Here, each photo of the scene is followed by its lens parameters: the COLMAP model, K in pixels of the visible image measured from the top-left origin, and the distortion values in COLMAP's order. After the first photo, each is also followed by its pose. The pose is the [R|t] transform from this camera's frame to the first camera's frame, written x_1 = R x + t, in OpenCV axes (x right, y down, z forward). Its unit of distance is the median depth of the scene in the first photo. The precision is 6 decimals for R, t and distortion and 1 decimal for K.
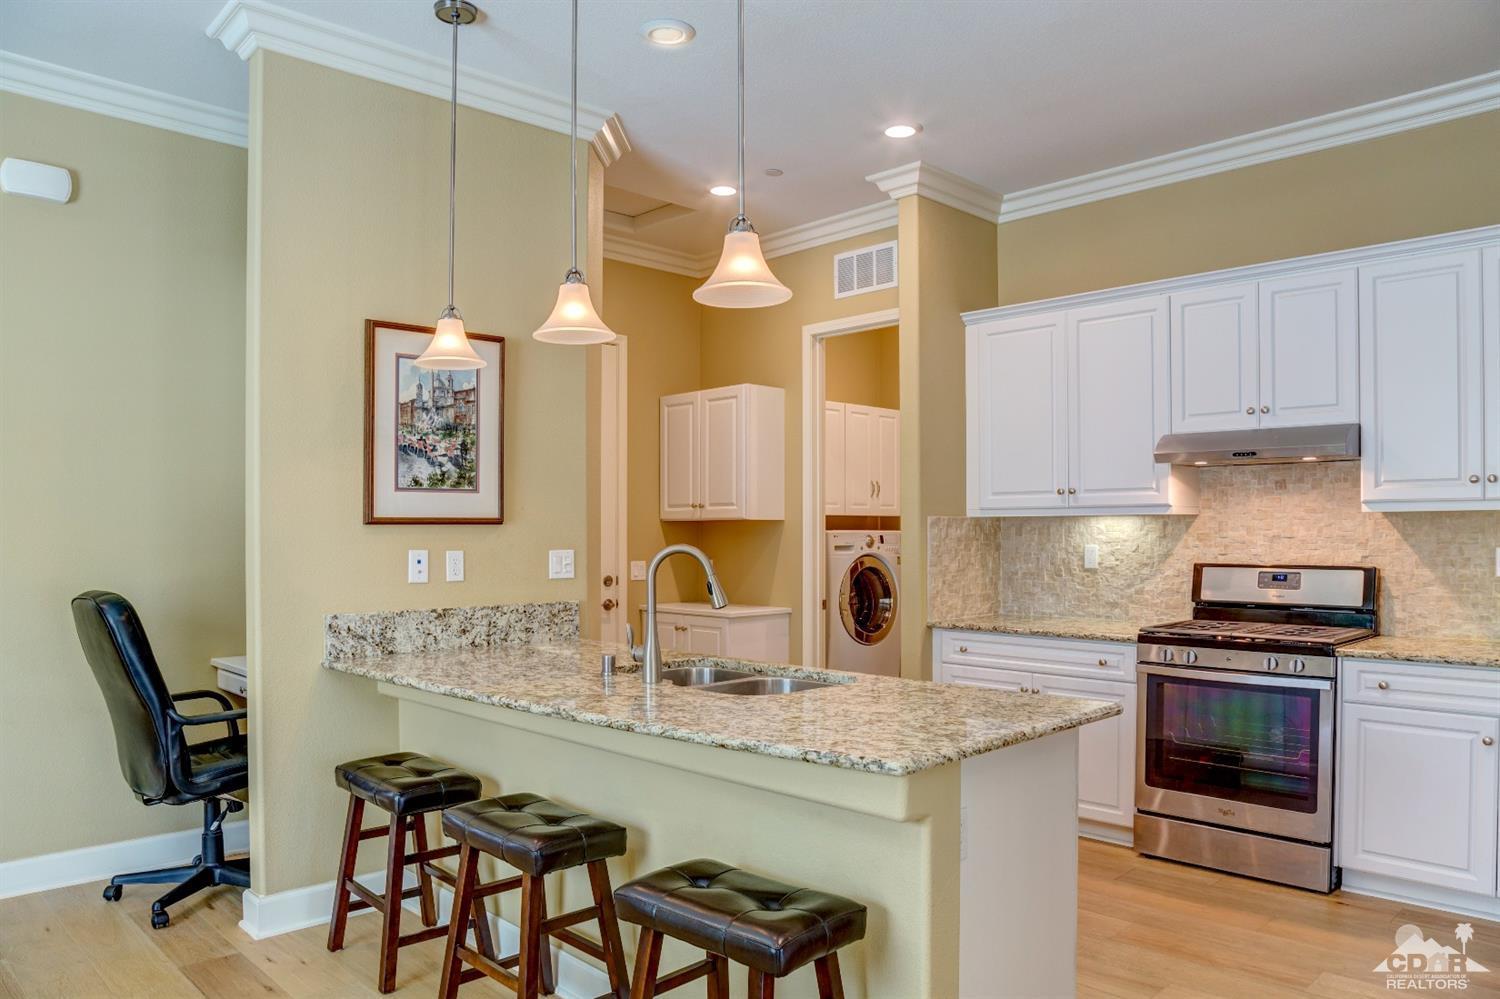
lens RADIAL K [[973.7, 0, 749.2], [0, 973.7, 526.2], [0, 0, 1]] dist [-0.074609, 0.044464]
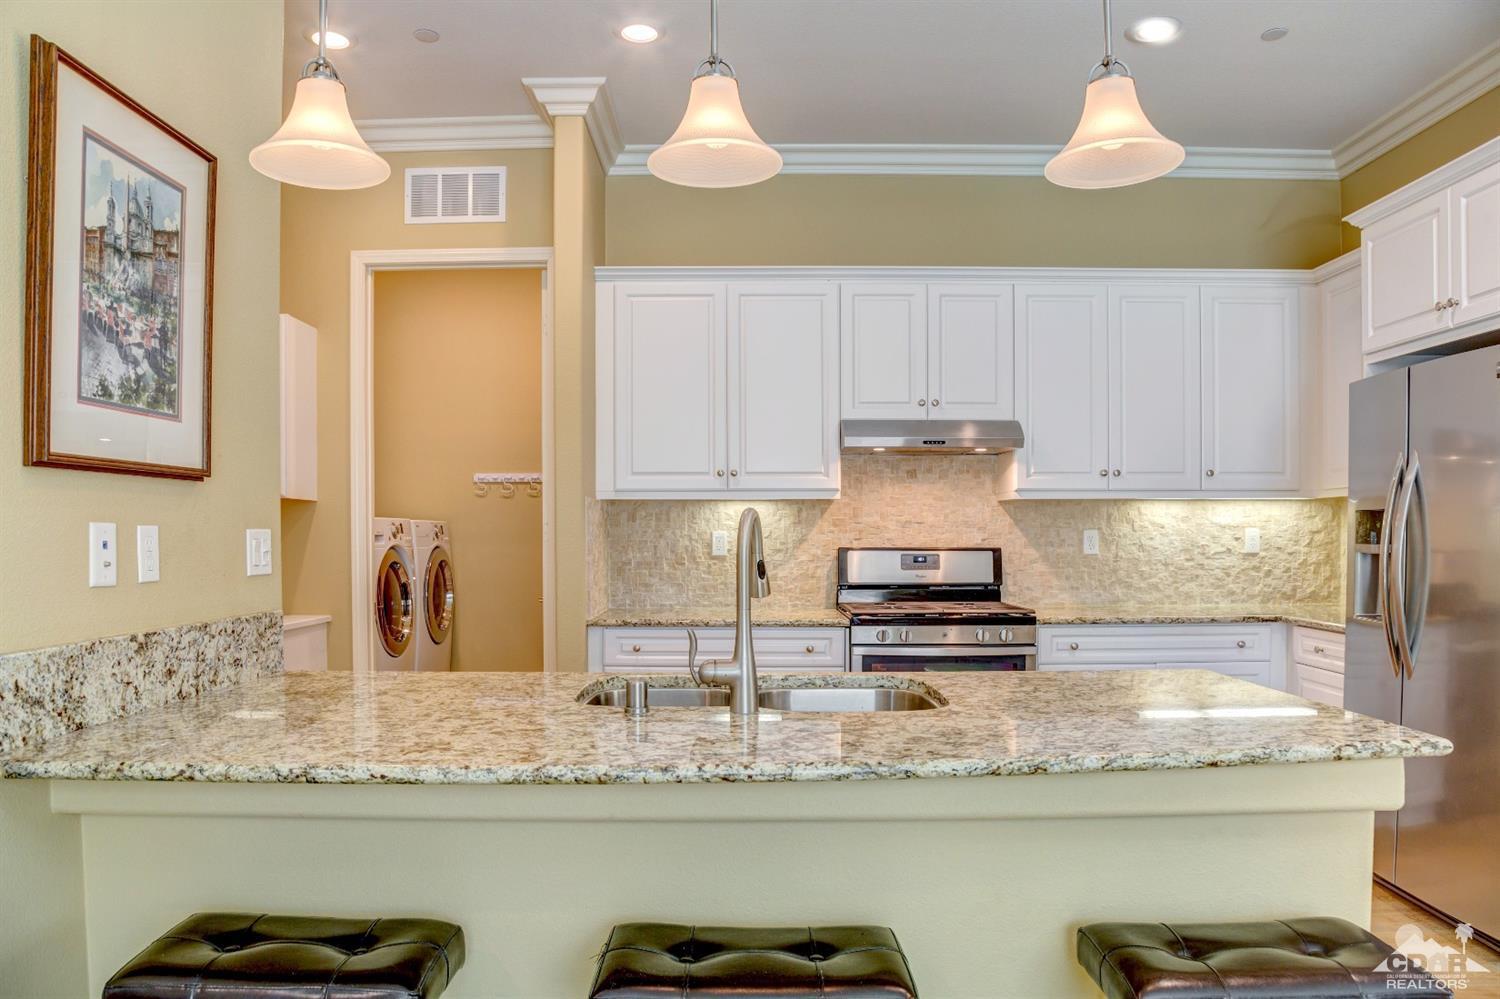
lens RADIAL K [[990.3, 0, 747.0], [0, 990.3, 537.7], [0, 0, 1]] dist [-0.076655, 0.049194]
pose [[0.732543, -0.000908, 0.680720, -0.400772], [-0.006159, 0.999949, 0.007962, 0.024324], [-0.680693, -0.010025, 0.732500, 0.353675]]
